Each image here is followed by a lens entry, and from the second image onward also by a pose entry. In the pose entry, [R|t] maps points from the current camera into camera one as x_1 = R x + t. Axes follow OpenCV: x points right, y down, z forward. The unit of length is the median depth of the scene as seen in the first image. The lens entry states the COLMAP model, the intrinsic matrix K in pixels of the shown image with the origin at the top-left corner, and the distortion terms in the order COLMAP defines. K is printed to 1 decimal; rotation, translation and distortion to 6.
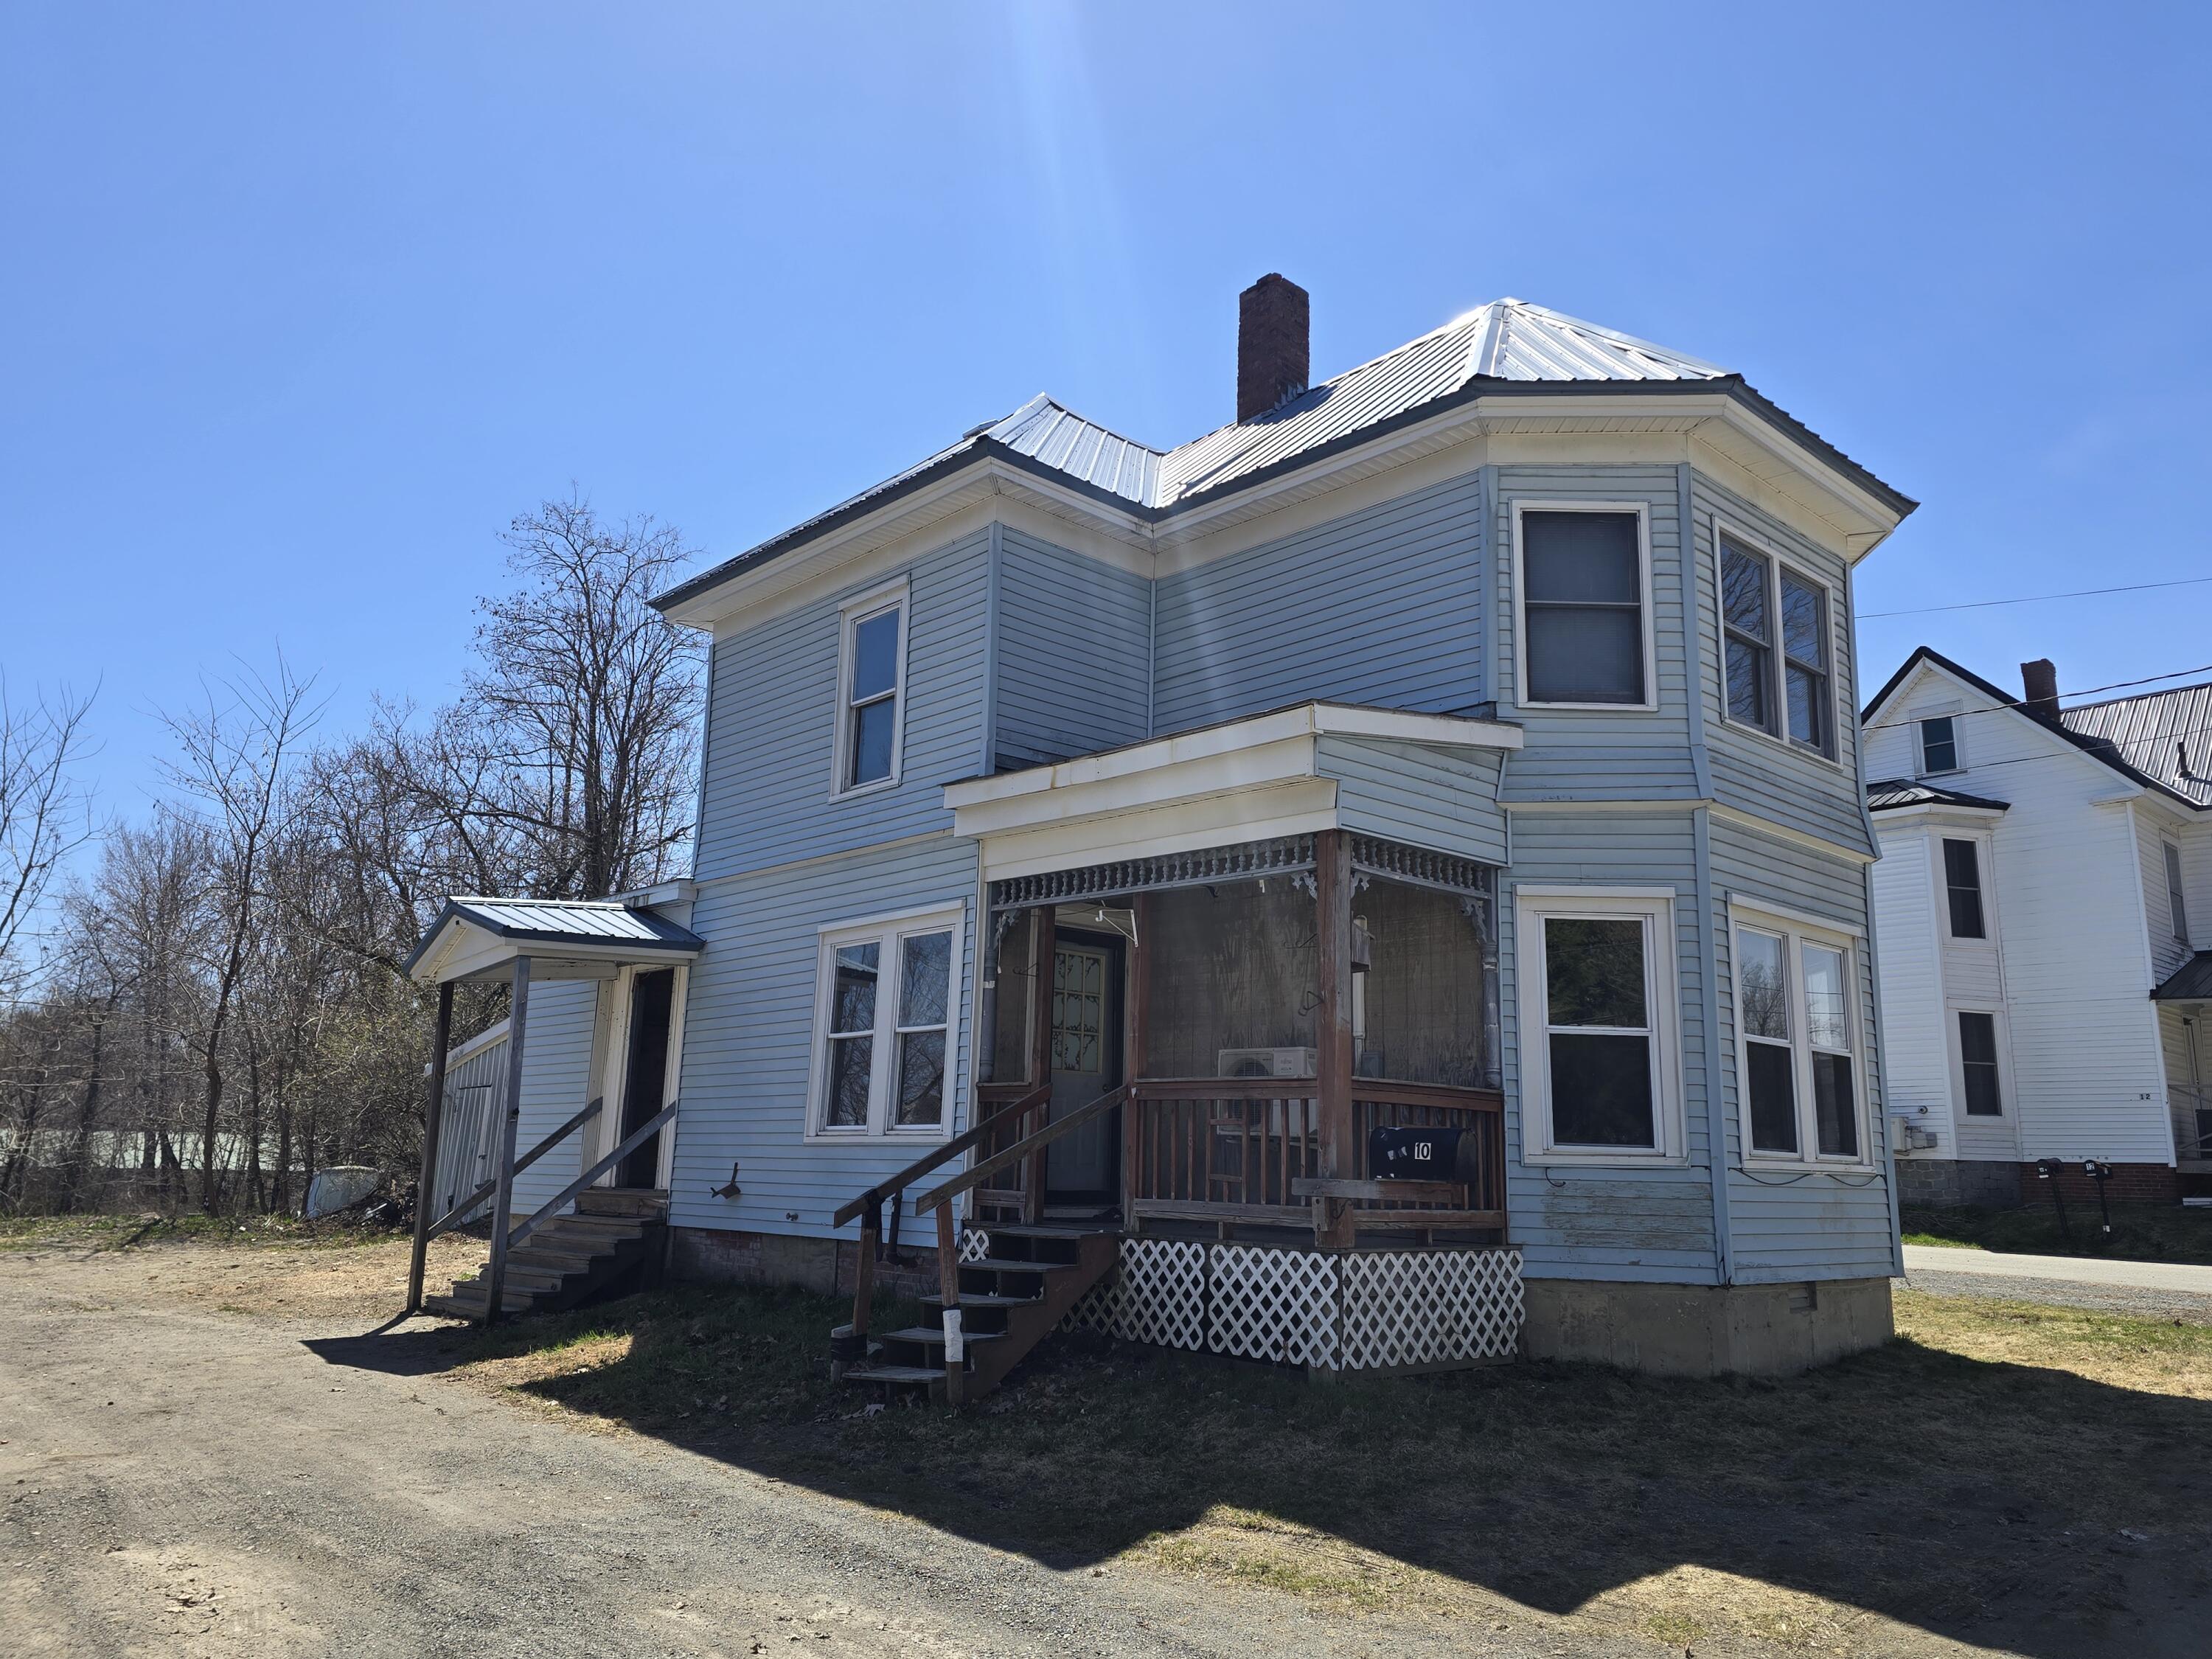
lens RADIAL K [[1542.7, 0, 1145.4], [0, 1542.7, 829.1], [0, 0, 1]] dist [0.080714, -0.081511]
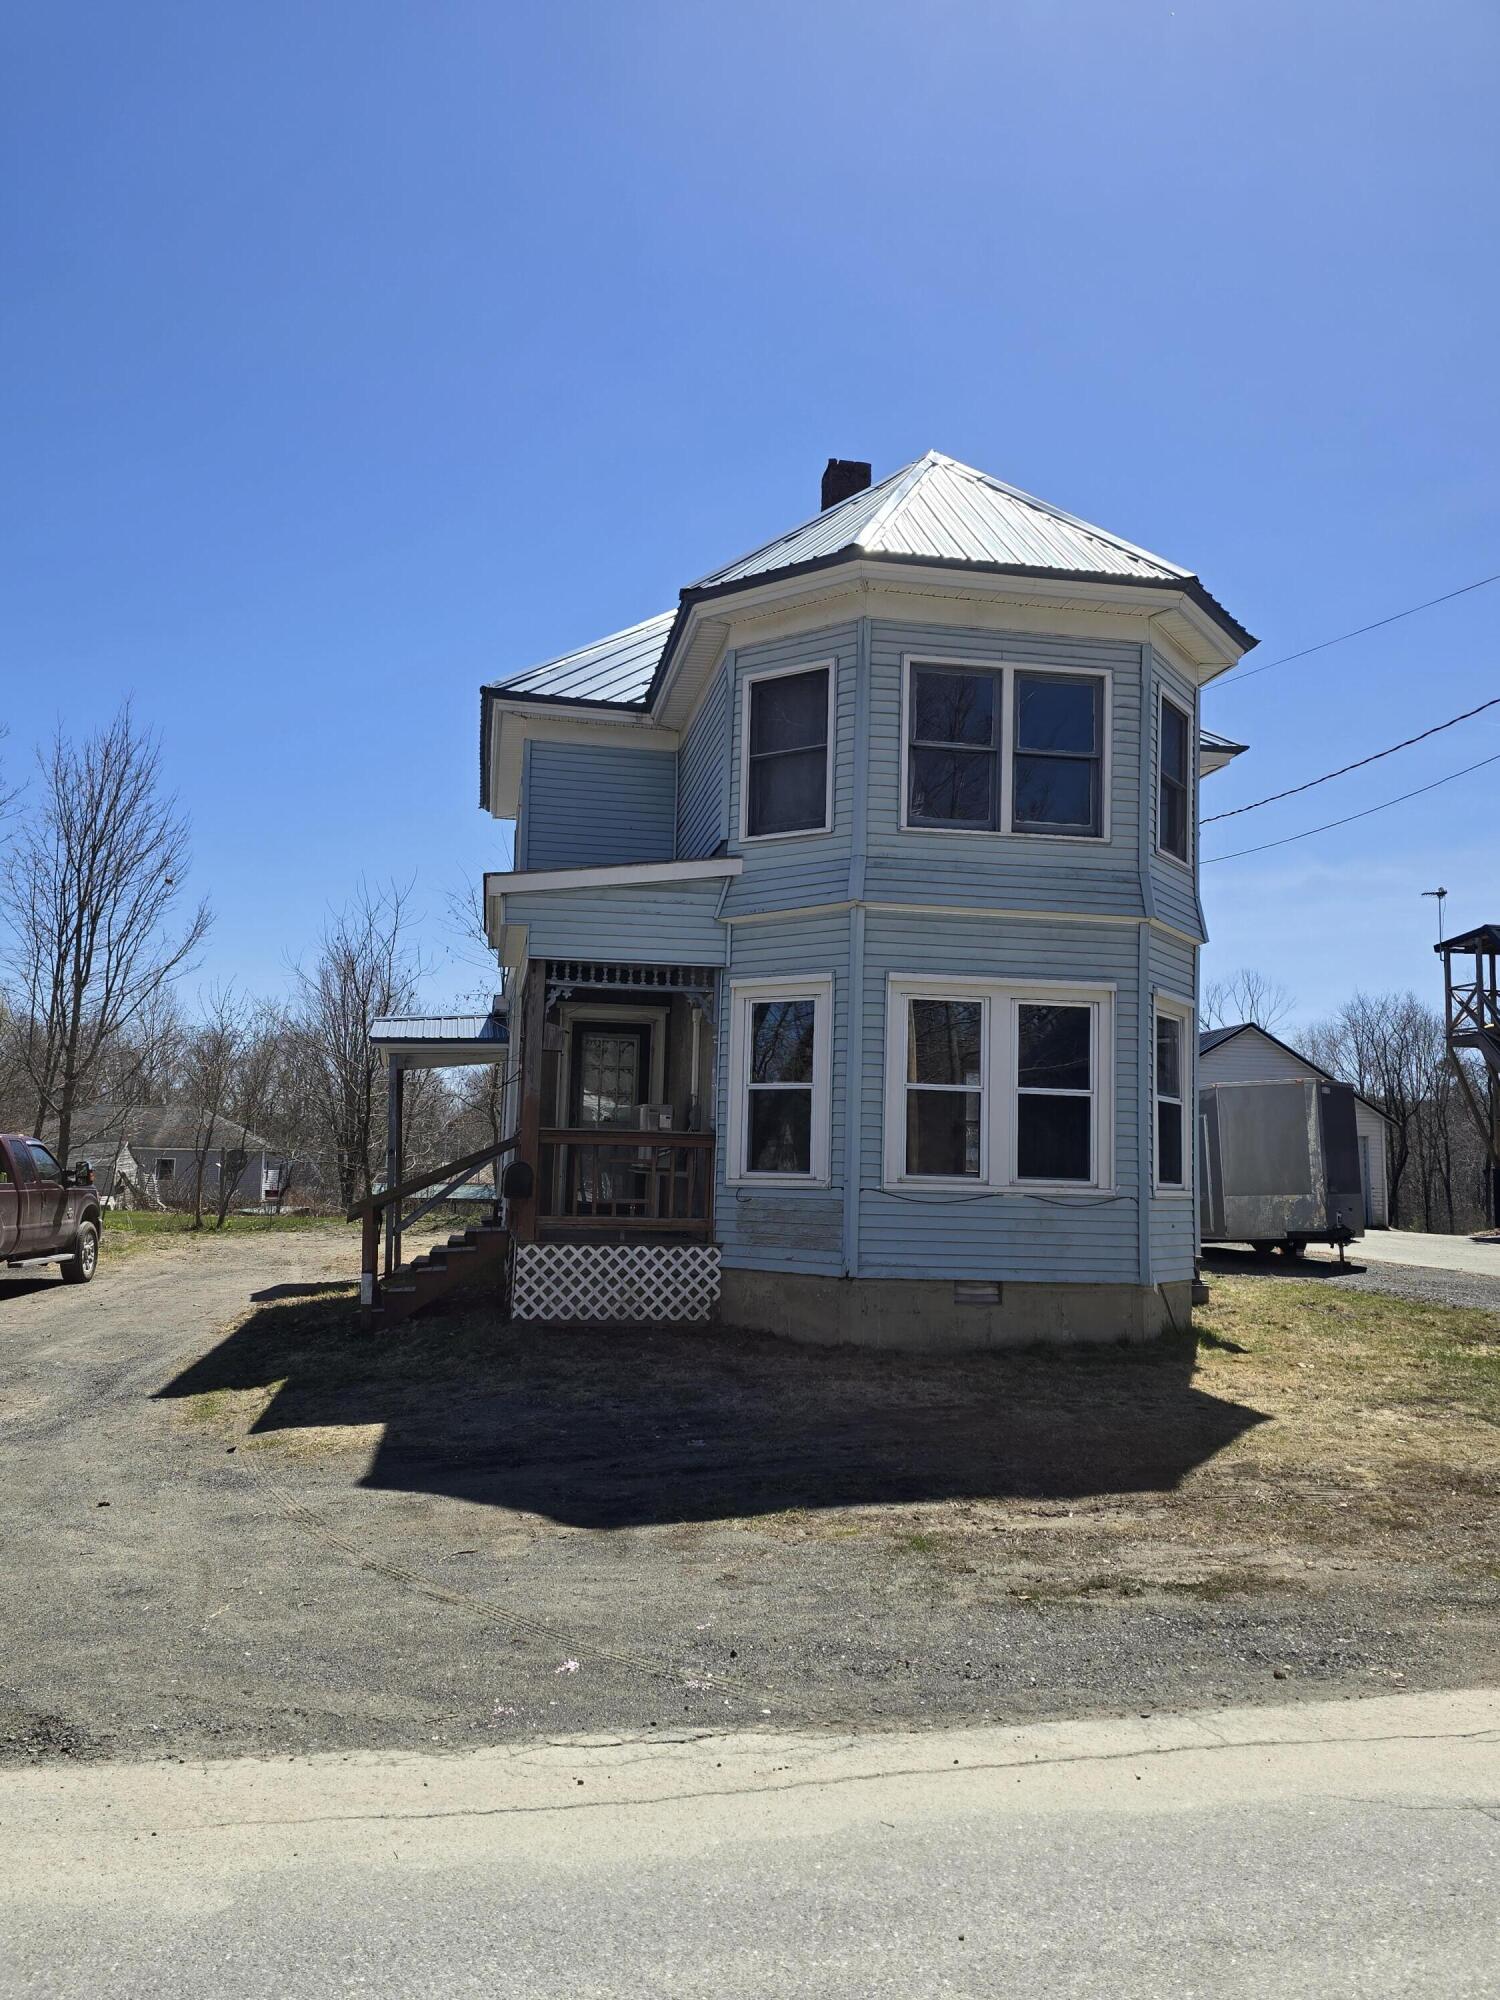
lens RADIAL K [[1390.9, 0, 750.1], [0, 1390.9, 1021.1], [0, 0, 1]] dist [0.180001, -0.301548]
pose [[0.841056, -0.057427, -0.537891, 0.891670], [0.107230, 0.992316, 0.061723, -0.000710], [0.530213, -0.109591, 0.840752, 0.000567]]
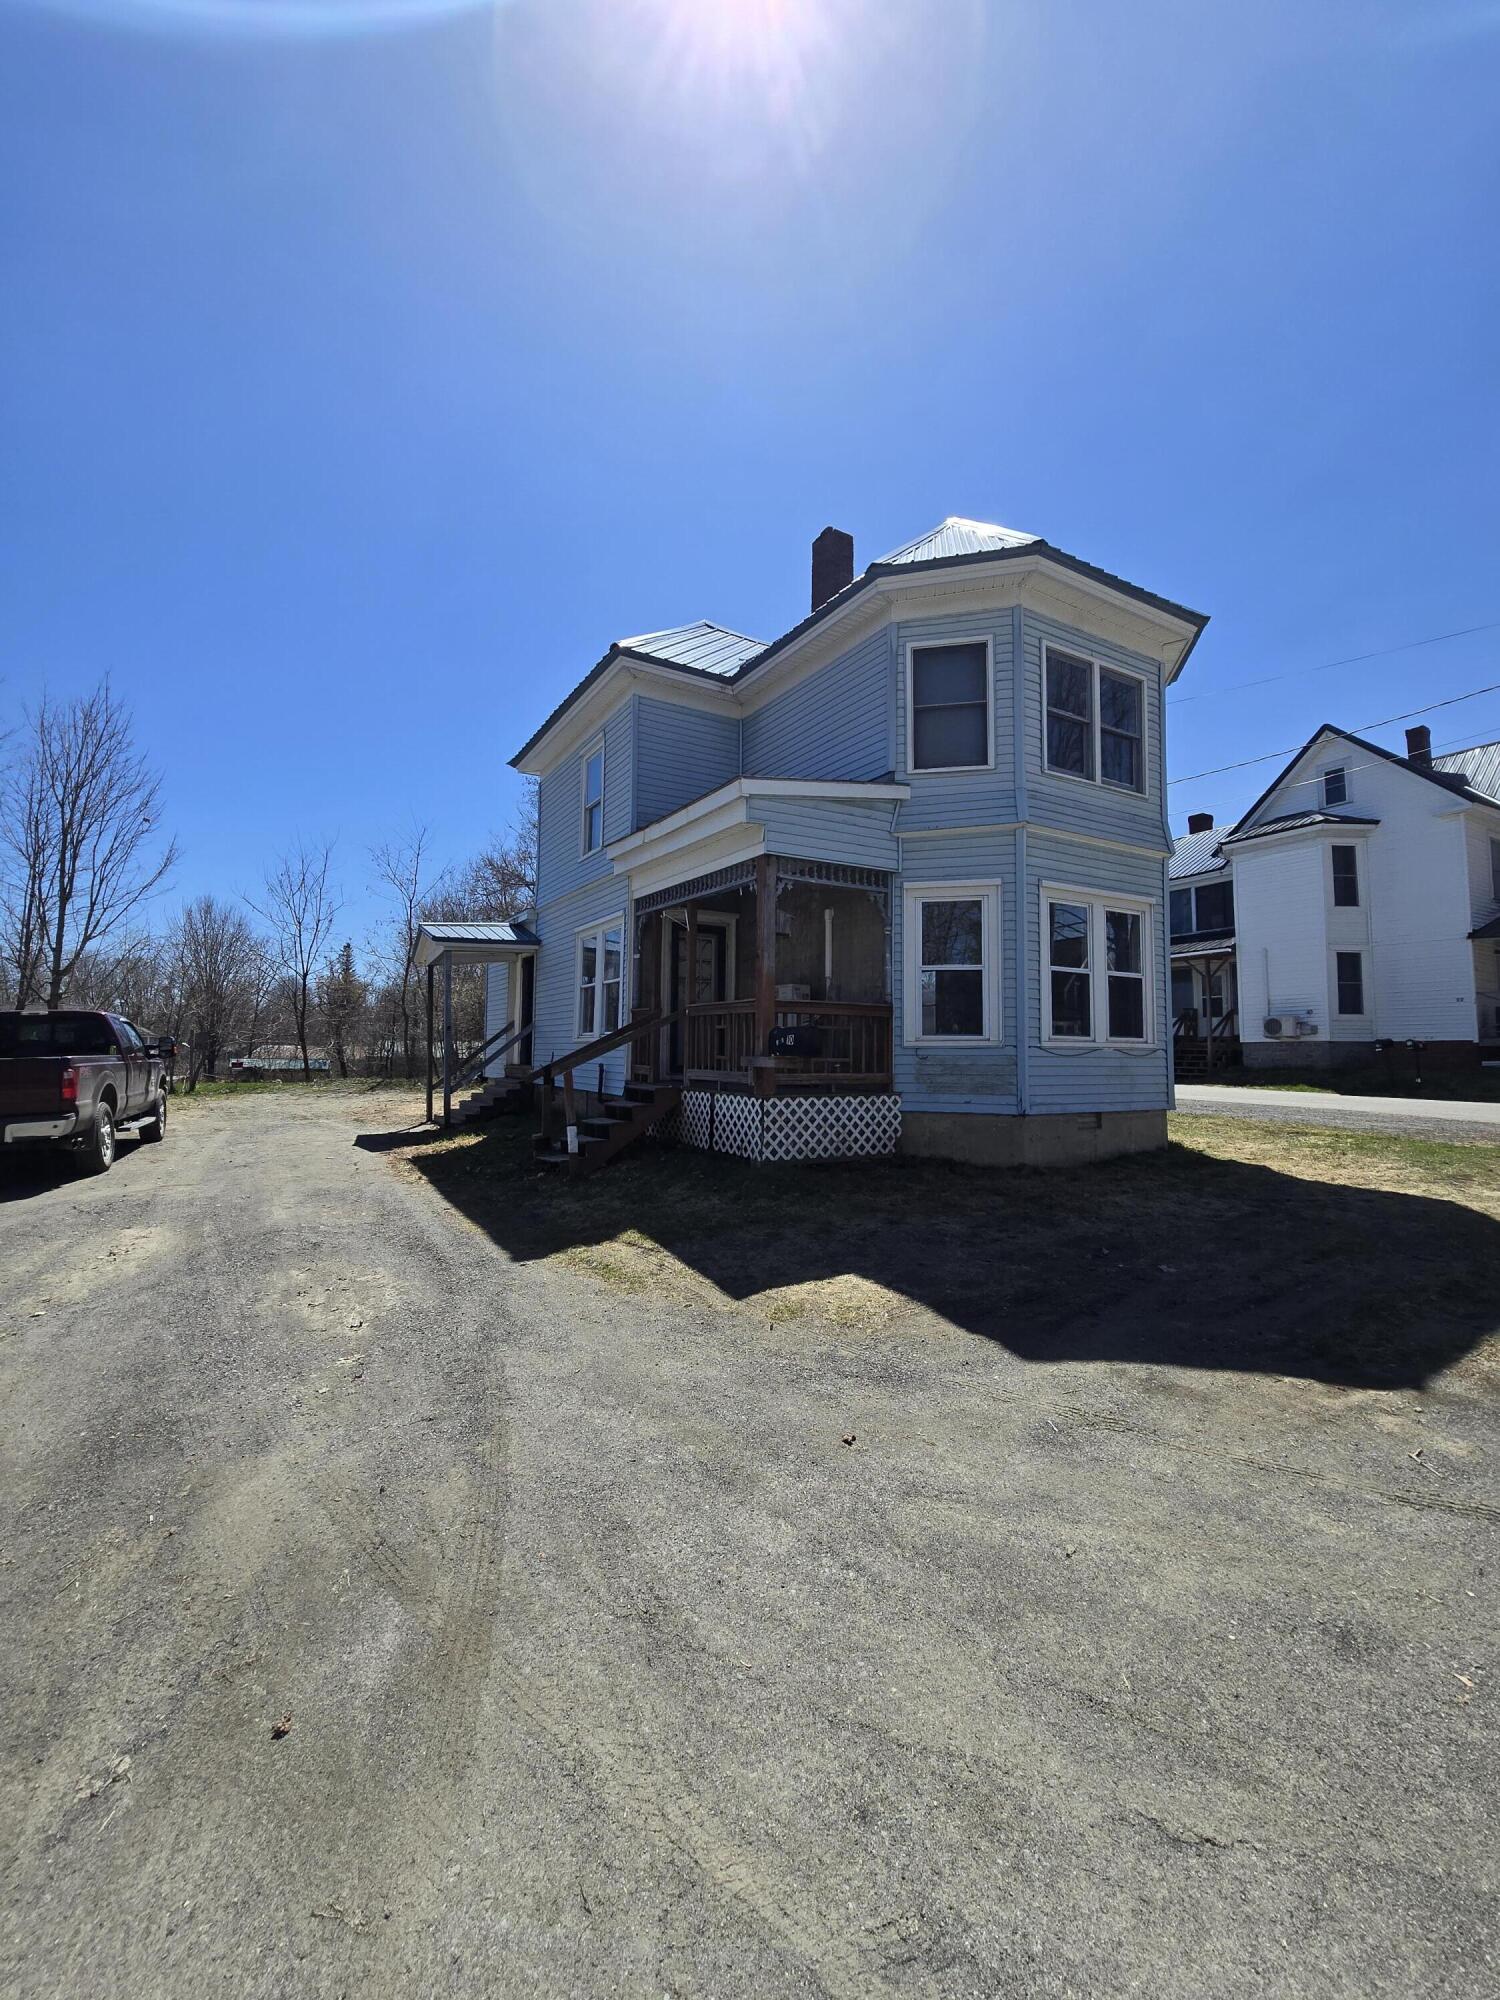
lens RADIAL K [[809.0, 0, 744.2], [0, 809.0, 991.2], [0, 0, 1]] dist [0.000558, 0.001060]
pose [[0.973807, -0.028770, -0.225548, 0.264853], [0.058999, 0.989959, 0.128456, 0.029661], [0.219587, -0.138398, 0.965726, 0.108467]]
